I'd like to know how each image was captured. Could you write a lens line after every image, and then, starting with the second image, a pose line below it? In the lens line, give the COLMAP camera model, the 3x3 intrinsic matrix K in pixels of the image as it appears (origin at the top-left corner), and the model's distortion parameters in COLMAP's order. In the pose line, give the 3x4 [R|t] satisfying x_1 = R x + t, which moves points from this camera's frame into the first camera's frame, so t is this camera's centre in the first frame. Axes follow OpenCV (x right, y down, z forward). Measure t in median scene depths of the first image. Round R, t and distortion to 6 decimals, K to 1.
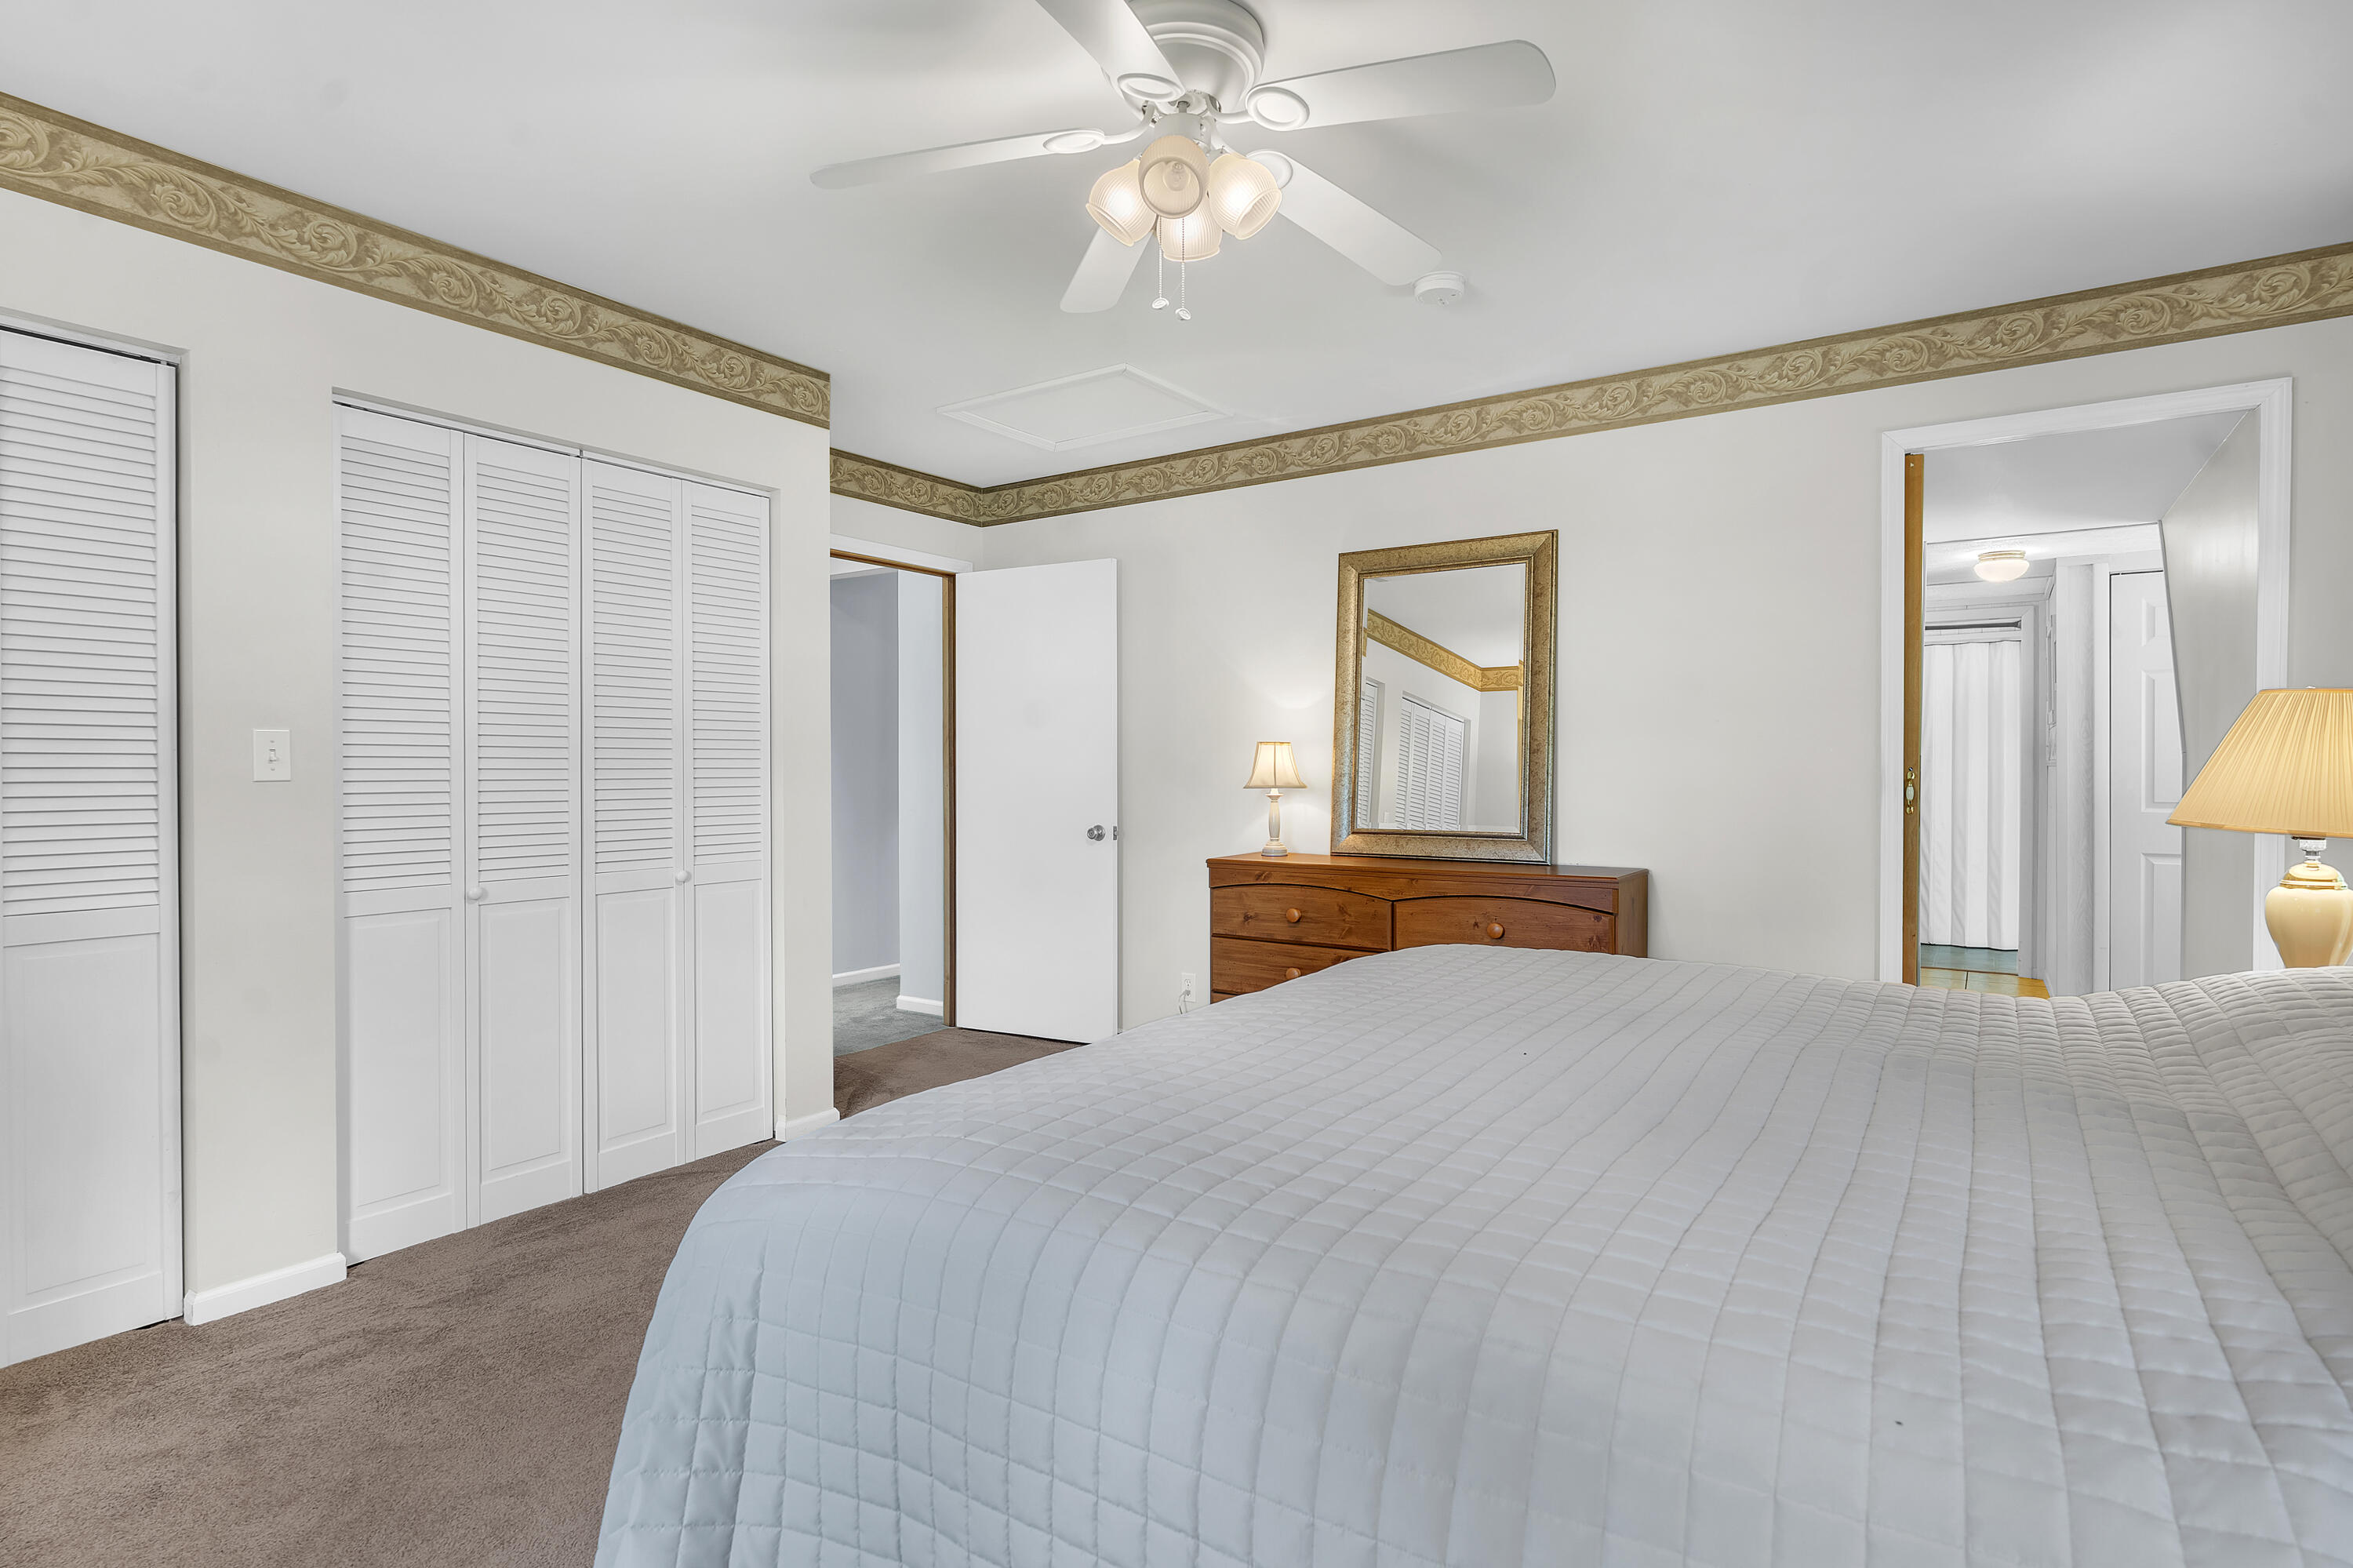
lens RADIAL K [[1141.2, 0, 1173.0], [0, 1141.2, 782.0], [0, 0, 1]] dist [-0.007017, 0.001162]
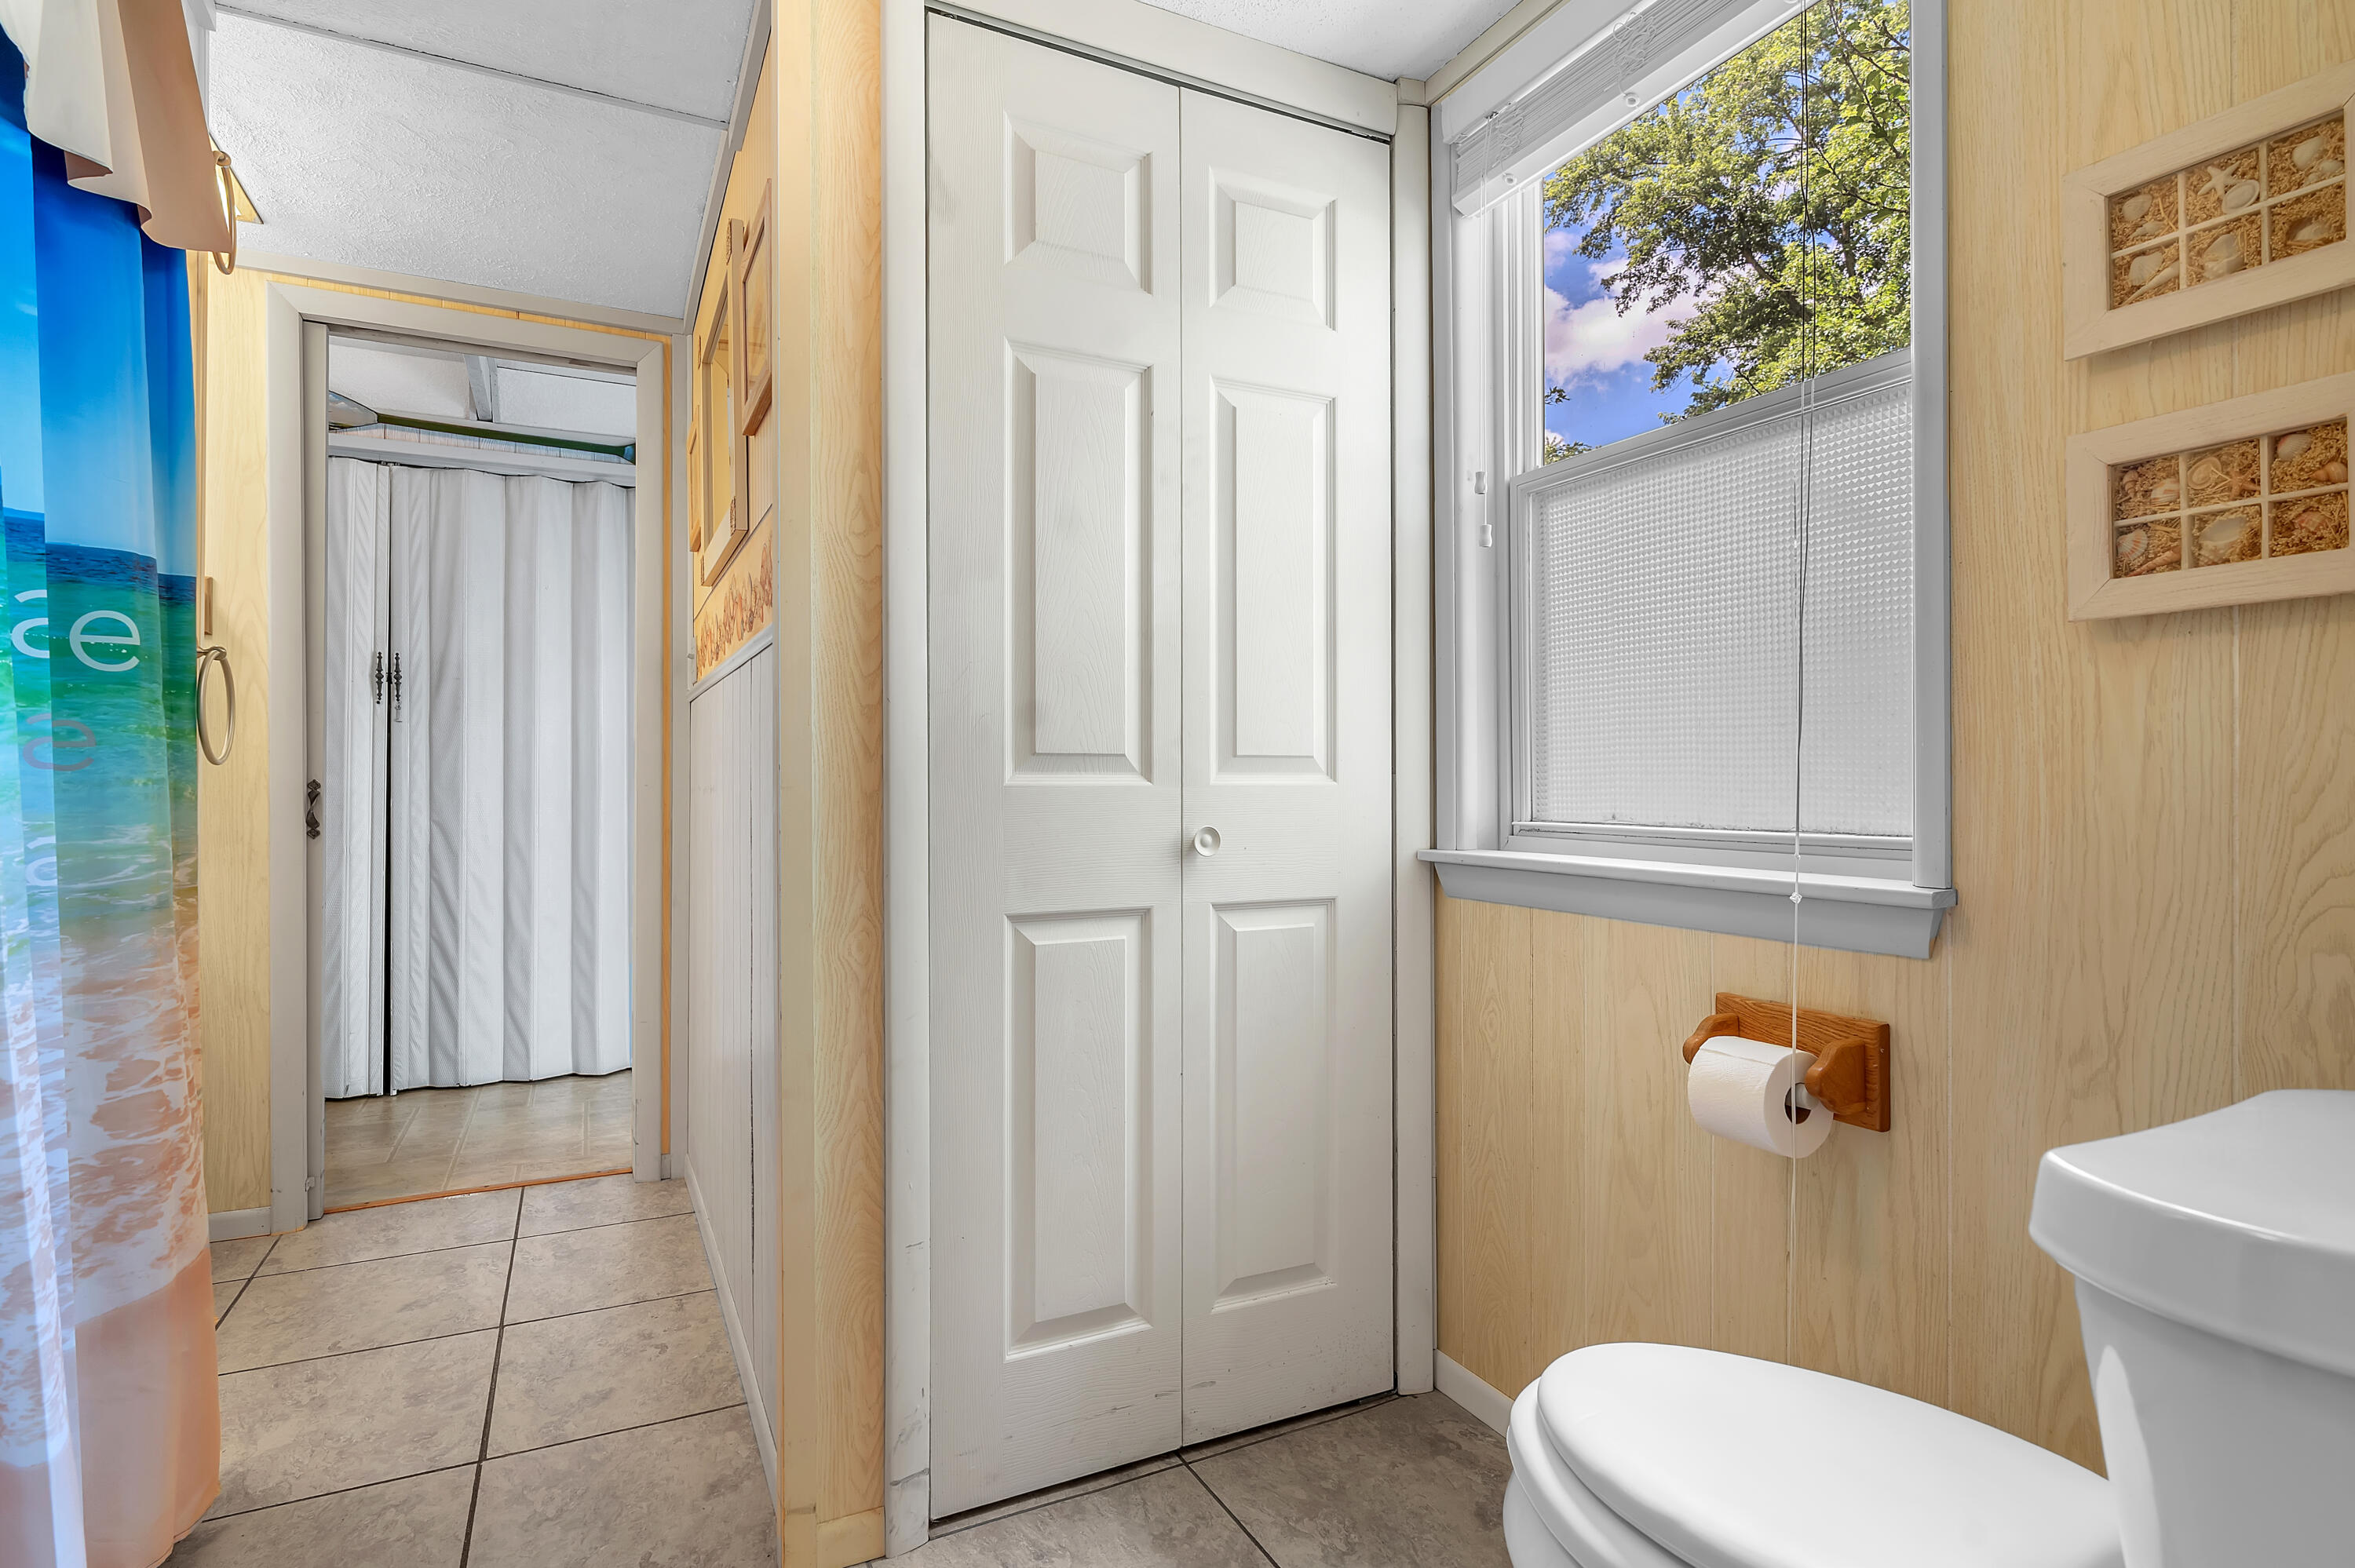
lens RADIAL K [[1142.0, 0, 1174.1], [0, 1142.0, 781.1], [0, 0, 1]] dist [-0.007017, 0.001162]
pose [[0.473621, 0.009258, 0.880680, 0.454471], [-0.003788, 0.999957, -0.008475, 0.023661], [-0.880721, 0.000678, 0.473635, 0.604332]]
